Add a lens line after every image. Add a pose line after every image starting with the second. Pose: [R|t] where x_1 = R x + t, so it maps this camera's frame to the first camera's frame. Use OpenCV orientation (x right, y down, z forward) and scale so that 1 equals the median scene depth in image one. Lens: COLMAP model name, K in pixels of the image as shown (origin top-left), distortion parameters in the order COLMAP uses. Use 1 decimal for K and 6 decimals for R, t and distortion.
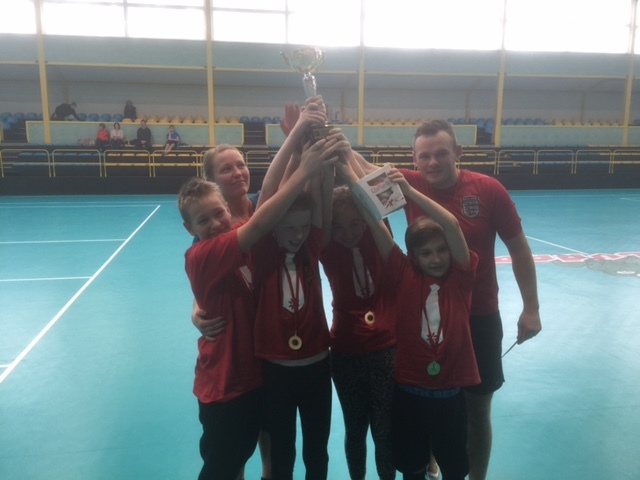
lens RADIAL K [[547.8, 0, 307.7], [0, 547.8, 242.4], [0, 0, 1]] dist [0.092416, -0.141980]
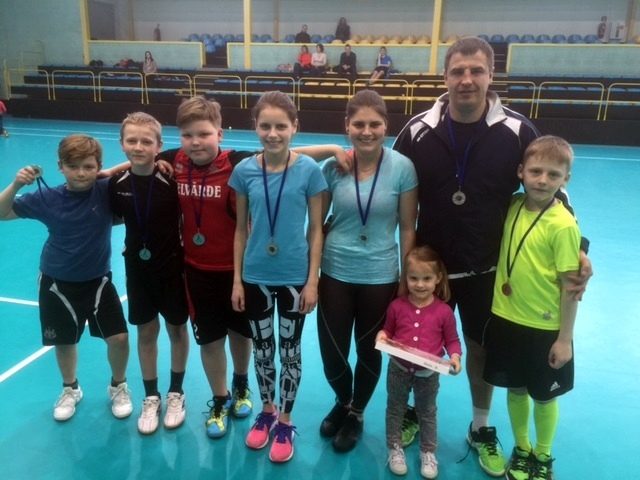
lens RADIAL K [[548.5, 0, 316.8], [0, 548.5, 235.5], [0, 0, 1]] dist [0.088920, -0.131065]
pose [[0.917218, 0.126224, -0.377860, 0.000962], [-0.084682, 0.988577, 0.124676, -0.034463], [0.389281, -0.082358, 0.917430, 0.207905]]
